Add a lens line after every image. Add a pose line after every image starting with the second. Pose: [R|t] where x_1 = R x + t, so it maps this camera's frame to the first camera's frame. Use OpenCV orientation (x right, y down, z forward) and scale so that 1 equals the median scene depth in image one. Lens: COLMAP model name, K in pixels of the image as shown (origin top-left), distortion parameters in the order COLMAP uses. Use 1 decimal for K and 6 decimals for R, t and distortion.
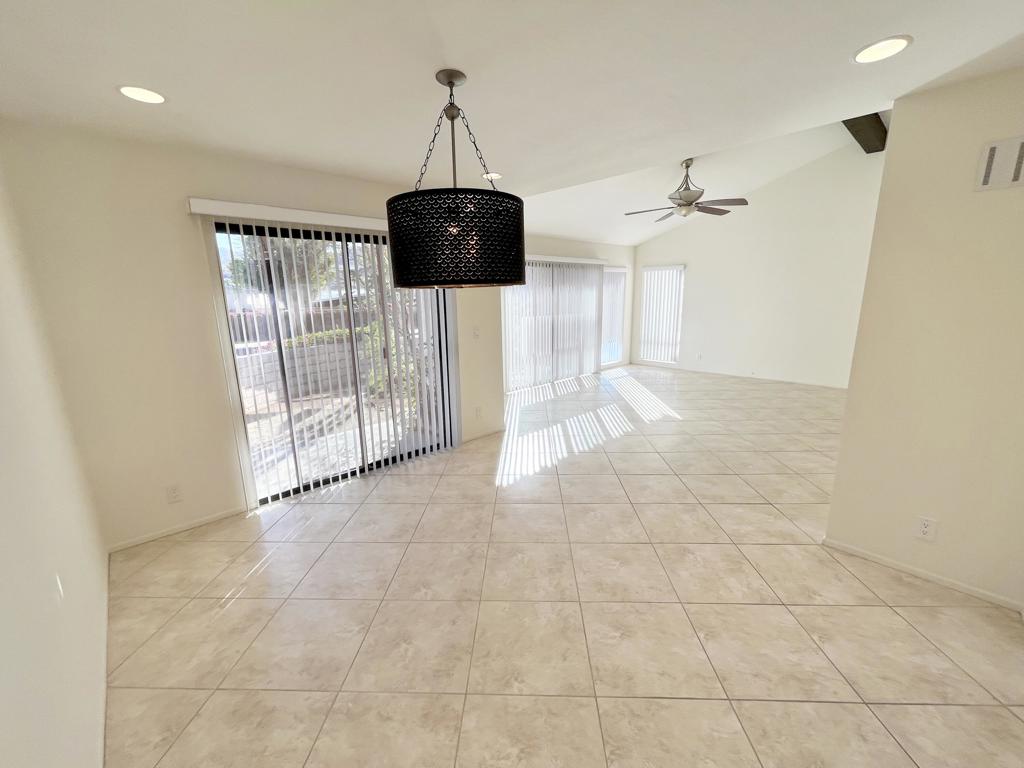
lens RADIAL K [[413.1, 0, 511.3], [0, 413.1, 384.6], [0, 0, 1]] dist [-0.004074, 0.000731]
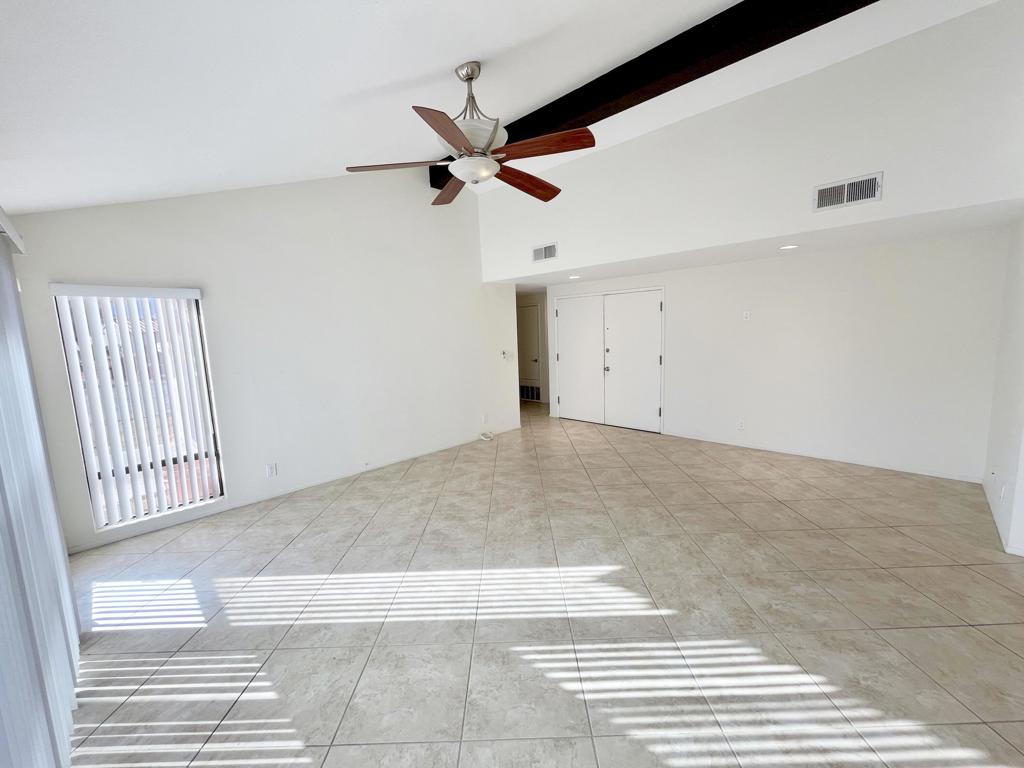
lens RADIAL K [[413.1, 0, 511.3], [0, 413.1, 384.6], [0, 0, 1]] dist [-0.004074, 0.000731]
pose [[-0.035644, -0.110872, 0.993195, -0.185457], [0.249266, 0.961430, 0.116272, -0.515885], [-0.967779, 0.251714, -0.006633, 2.308965]]
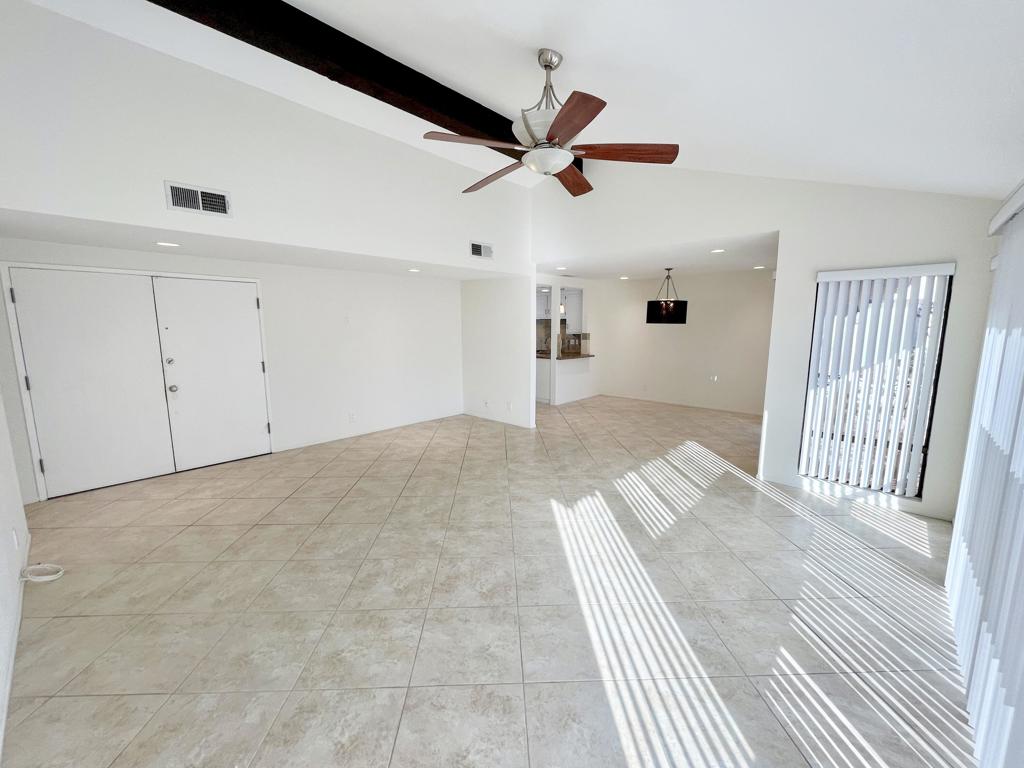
lens RADIAL K [[413.1, 0, 511.3], [0, 413.1, 384.6], [0, 0, 1]] dist [-0.004074, 0.000731]
pose [[-0.997274, 0.030310, -0.067275, 1.128304], [0.004438, 0.934728, 0.355337, -0.793558], [0.073654, 0.354070, -0.932314, 3.436345]]
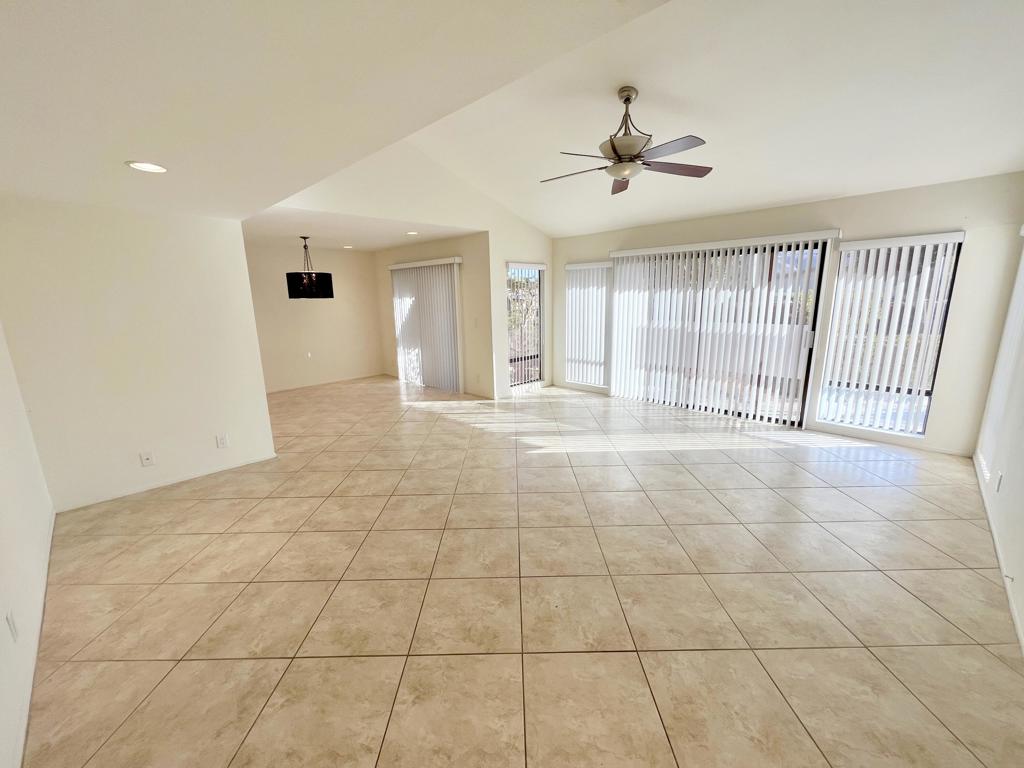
lens RADIAL K [[413.1, 0, 511.3], [0, 413.1, 384.6], [0, 0, 1]] dist [-0.004074, 0.000731]
pose [[0.038371, 0.228587, -0.972767, 2.520229], [-0.192576, 0.956927, 0.217268, -0.468154], [0.980532, 0.178995, 0.080738, 1.881027]]
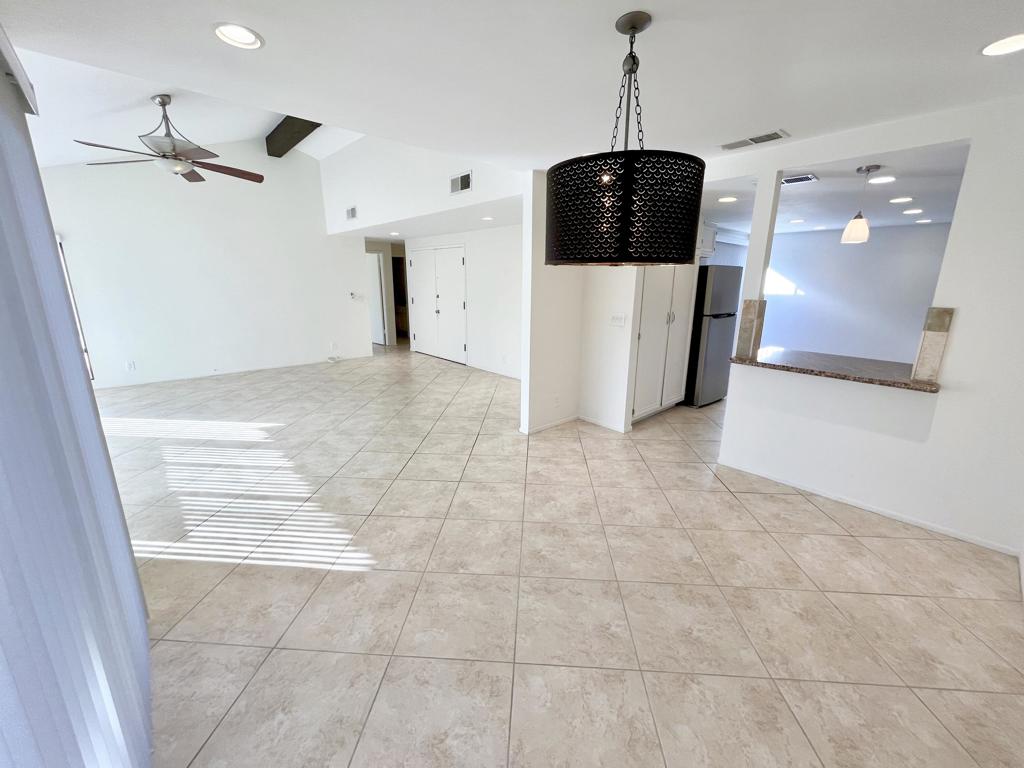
lens RADIAL K [[413.1, 0, 511.3], [0, 413.1, 384.6], [0, 0, 1]] dist [-0.004074, 0.000731]
pose [[0.026849, -0.226722, 0.973589, -0.848533], [0.204757, 0.954538, 0.216639, -0.183429], [-0.978445, 0.193532, 0.072051, 0.964993]]
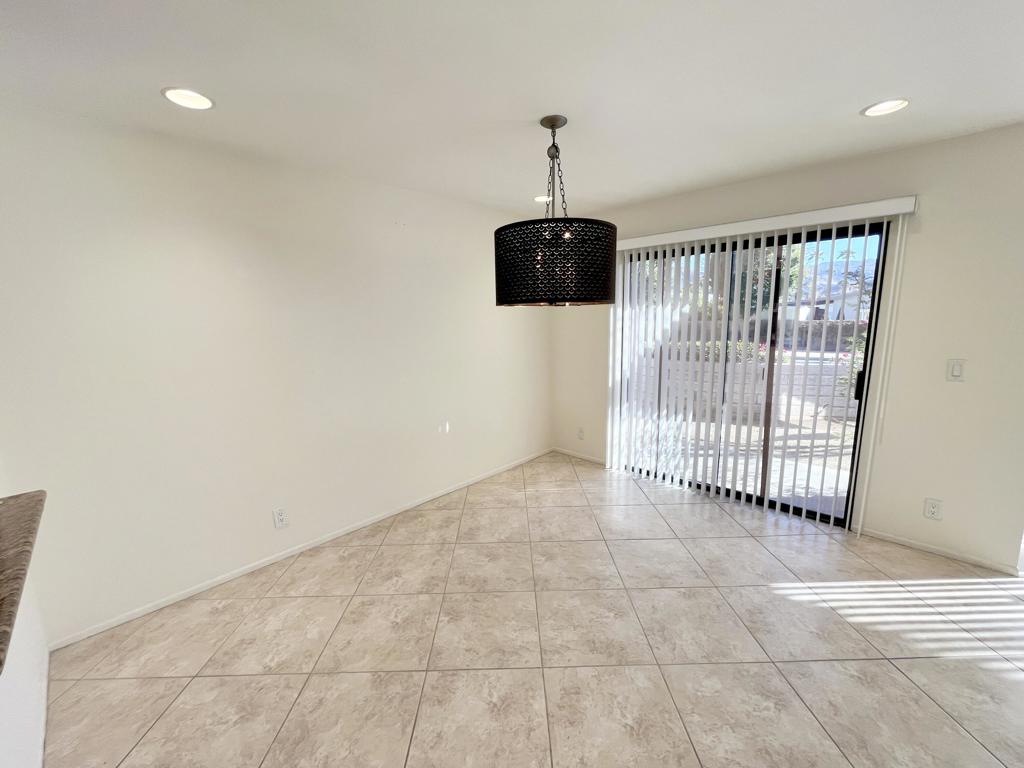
lens RADIAL K [[413.1, 0, 511.3], [0, 413.1, 384.6], [0, 0, 1]] dist [-0.004074, 0.000731]
pose [[0.045882, 0.186647, -0.981355, 0.788999], [-0.192746, 0.965583, 0.174636, -0.160451], [0.980175, 0.181140, 0.080279, 0.667186]]
